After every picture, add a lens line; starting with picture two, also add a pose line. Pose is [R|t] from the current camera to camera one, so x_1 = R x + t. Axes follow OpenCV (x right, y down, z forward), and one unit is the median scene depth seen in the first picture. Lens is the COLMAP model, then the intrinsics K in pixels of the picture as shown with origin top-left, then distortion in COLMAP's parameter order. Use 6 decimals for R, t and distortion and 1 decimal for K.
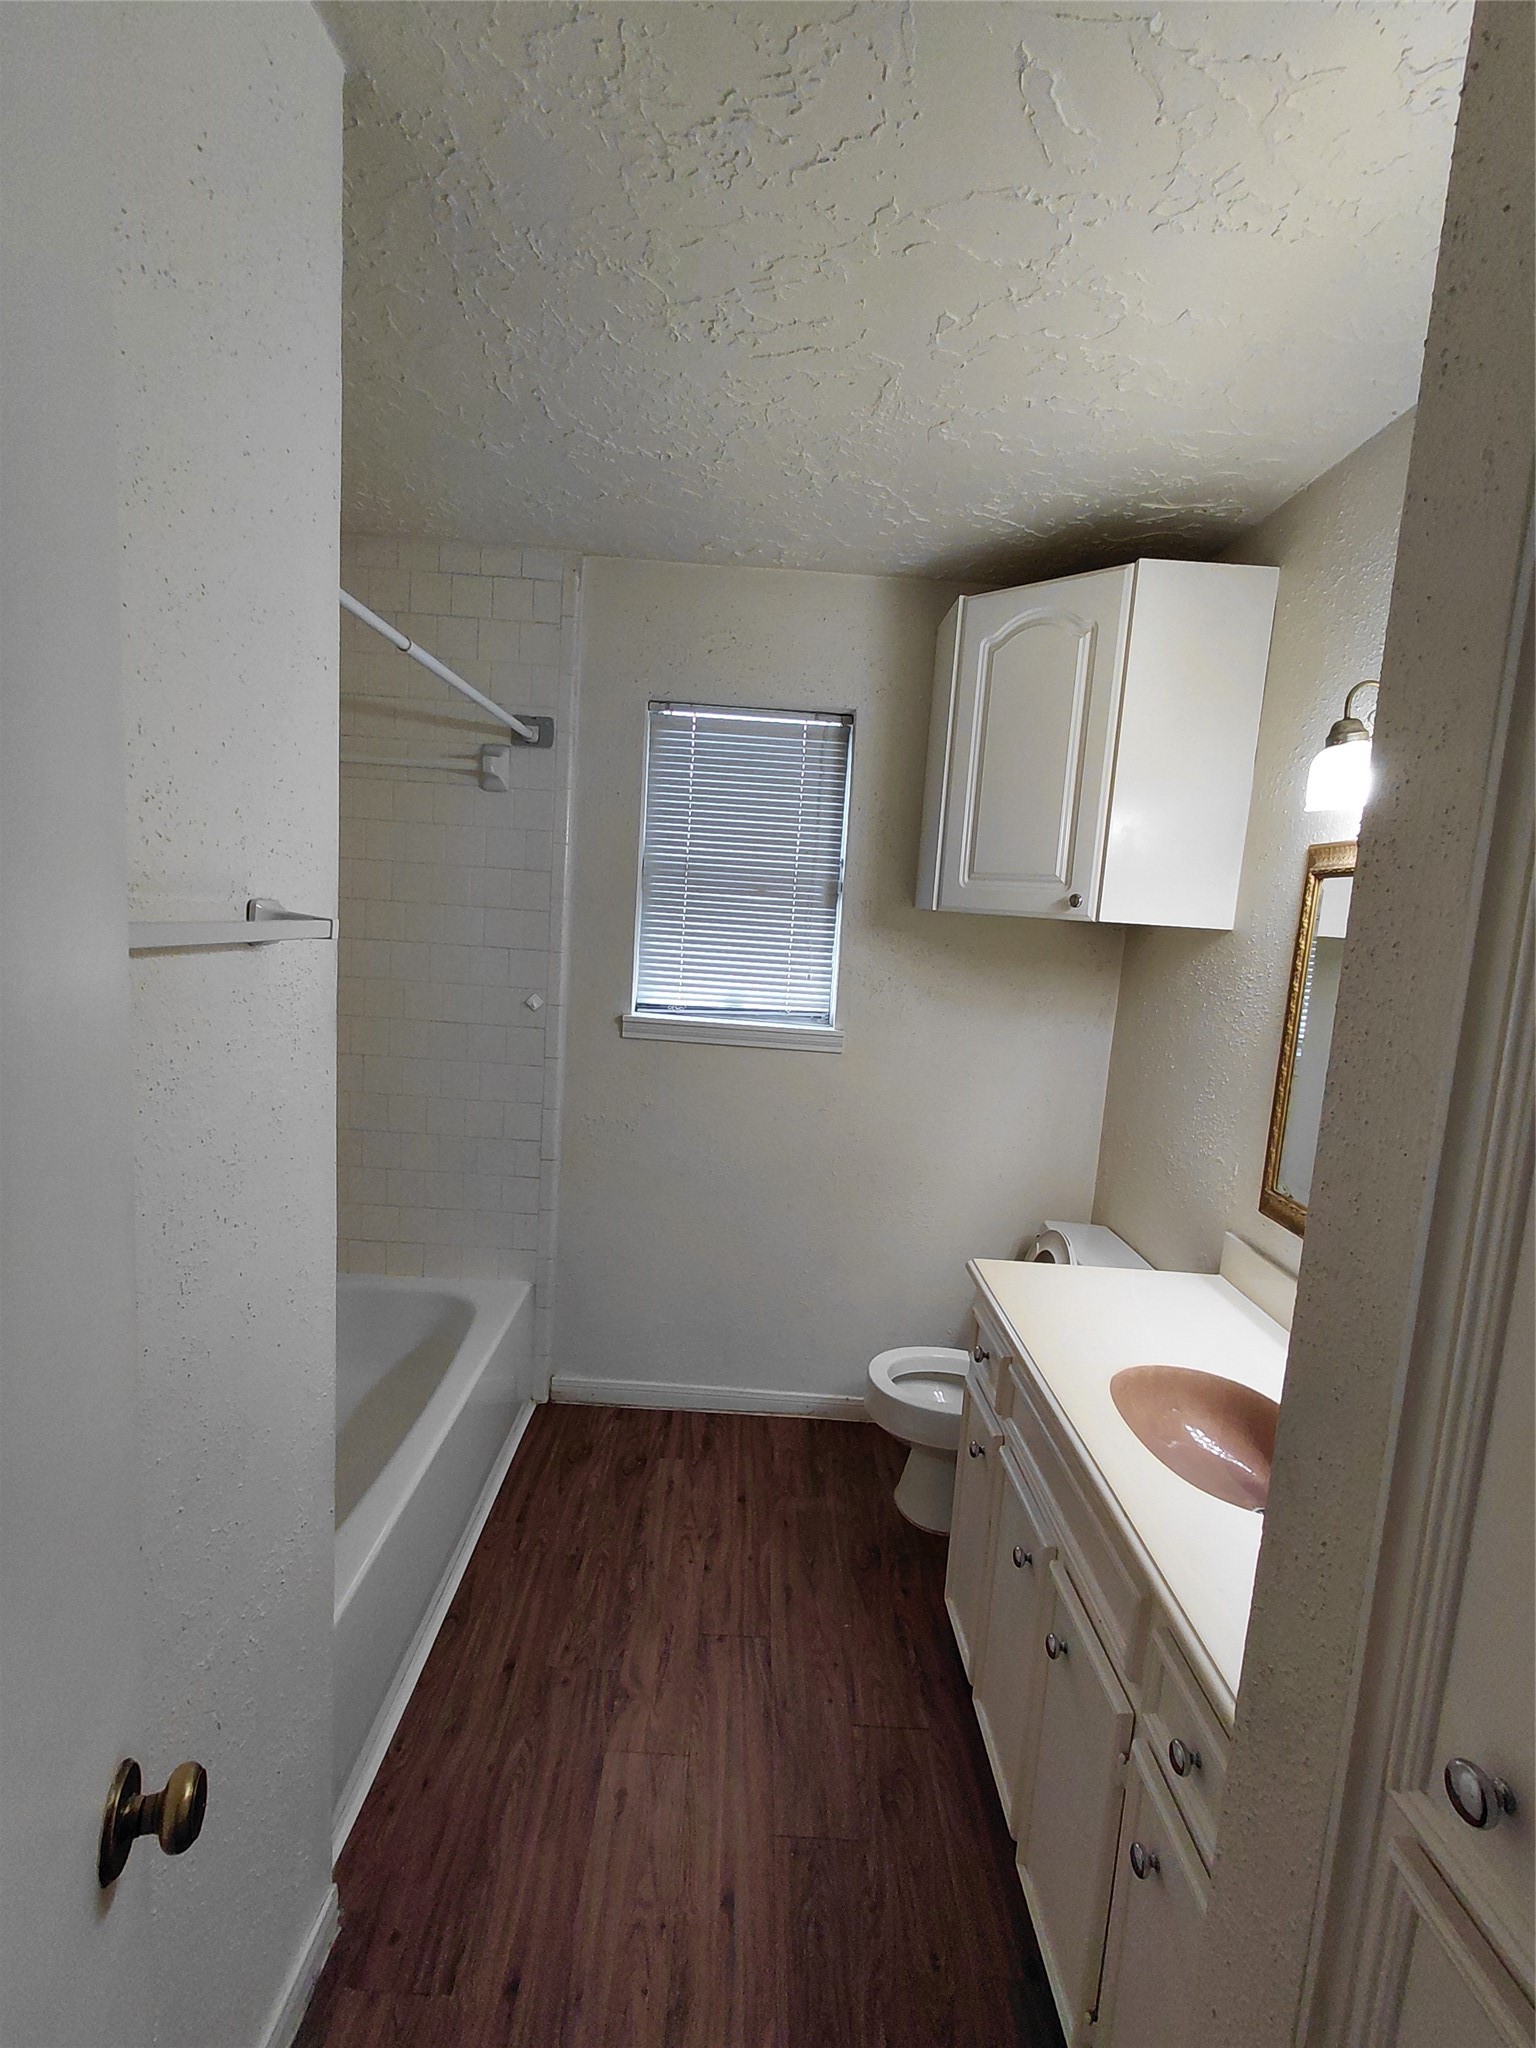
lens RADIAL K [[945.9, 0, 758.7], [0, 945.9, 1025.2], [0, 0, 1]] dist [0.001371, 0.000338]
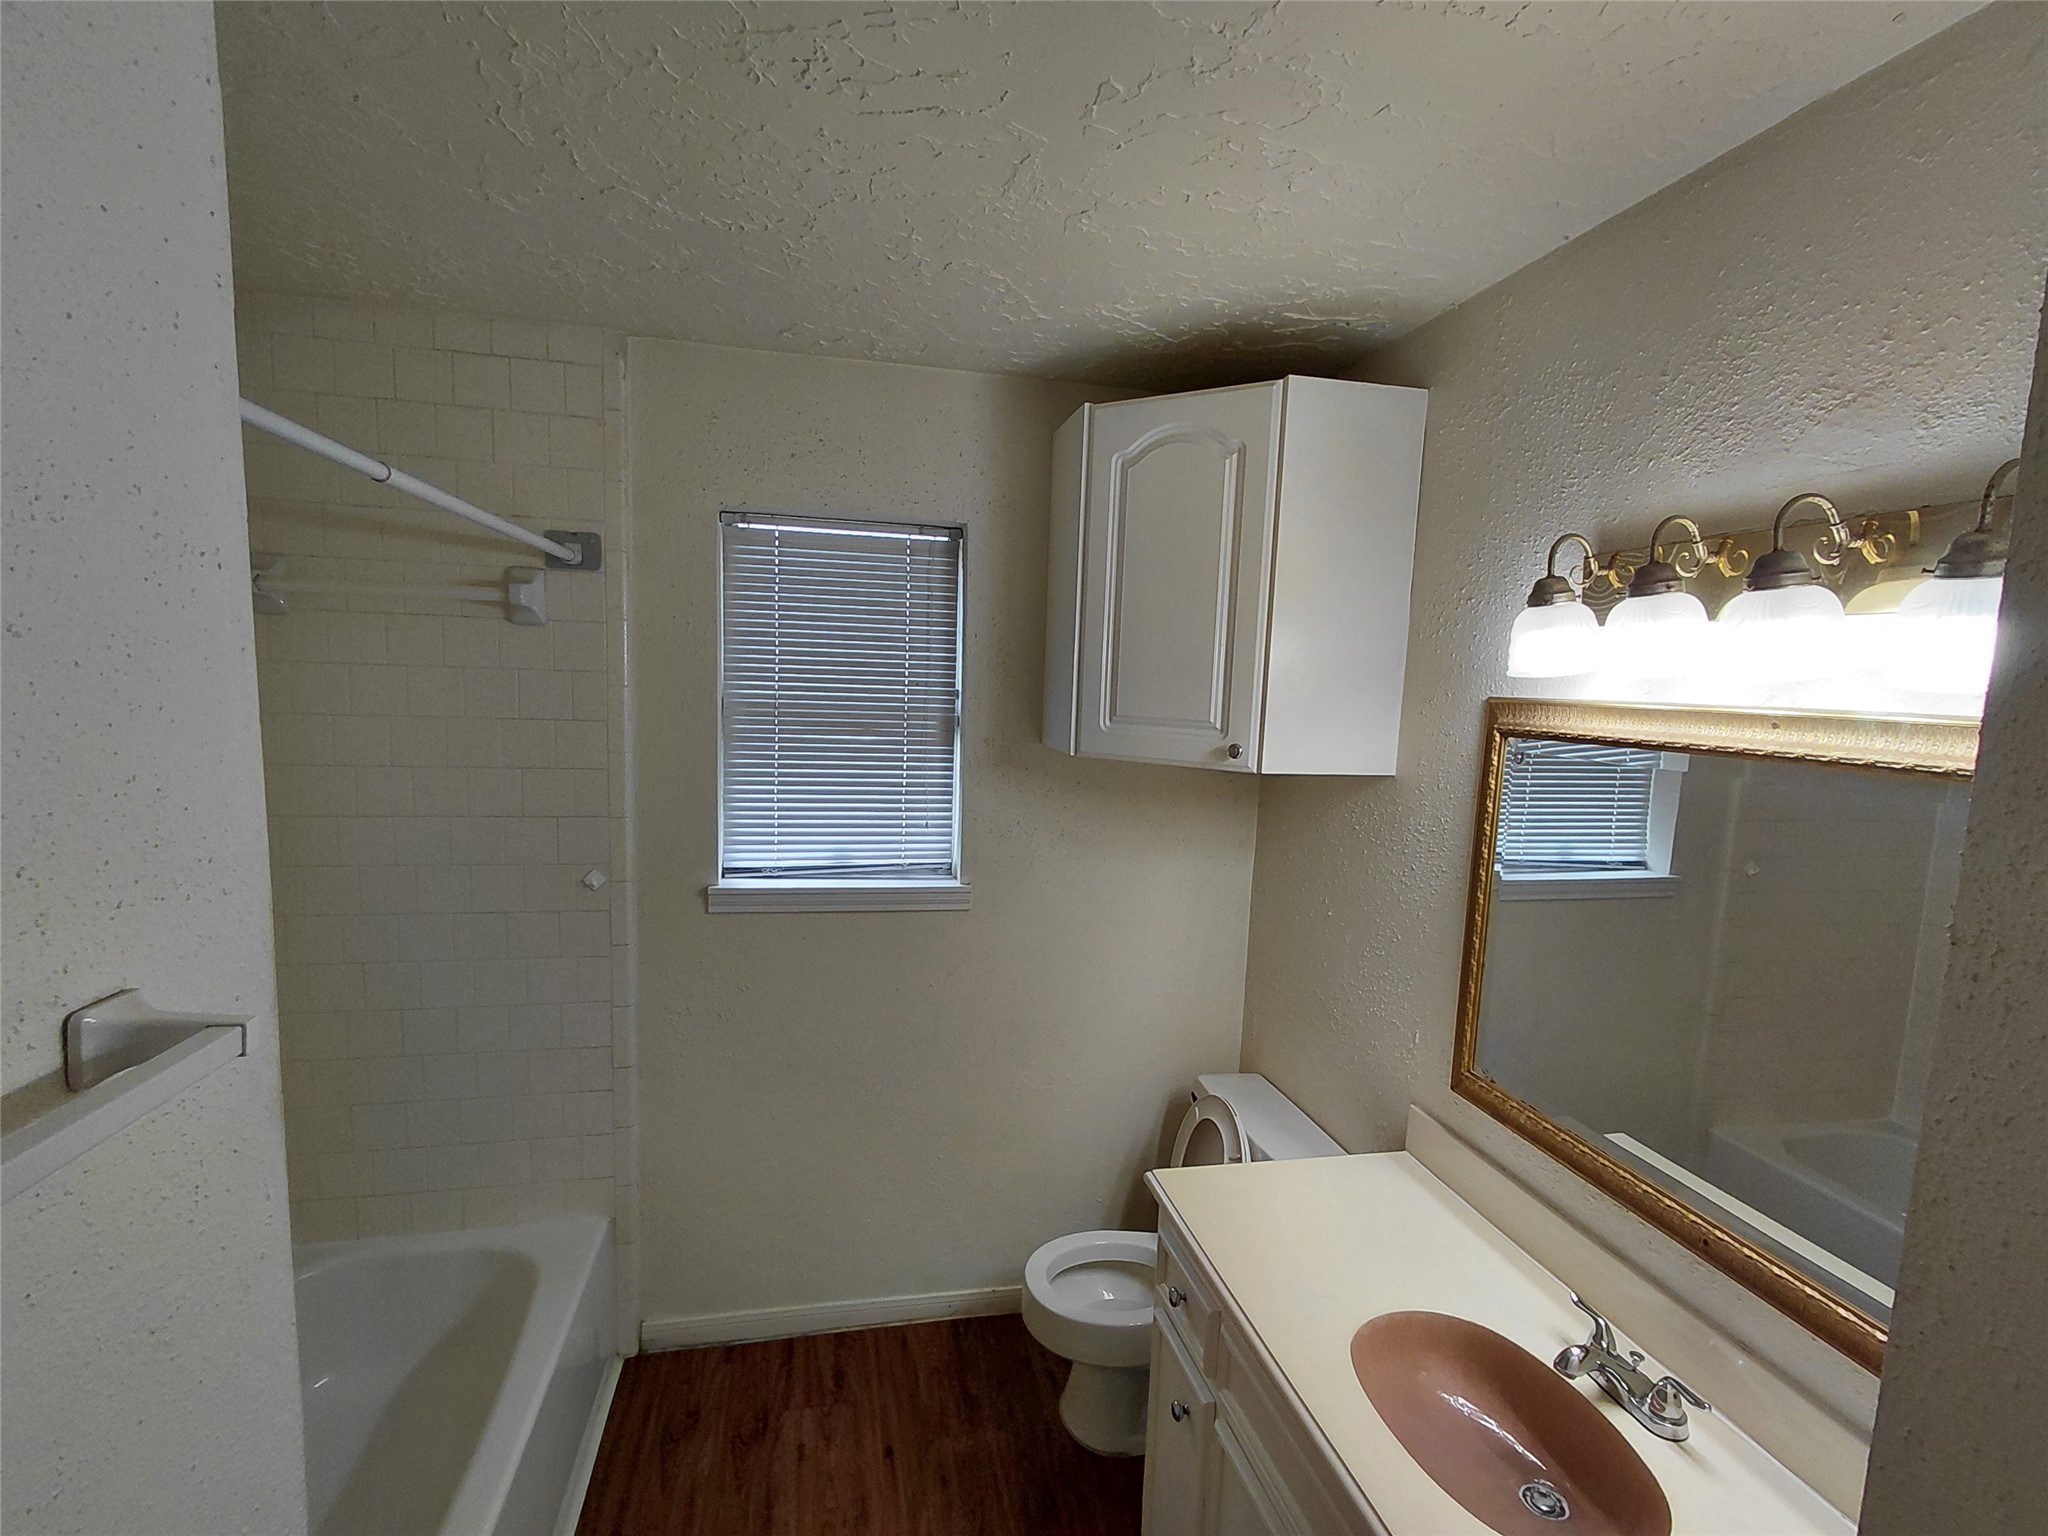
lens RADIAL K [[946.1, 0, 1023.5], [0, 946.1, 789.8], [0, 0, 1]] dist [0.000442, 0.000147]
pose [[0.978029, -0.053858, 0.201394, -0.037588], [0.053396, 0.998544, 0.007727, -0.094776], [-0.201517, 0.003196, 0.979480, 0.134907]]
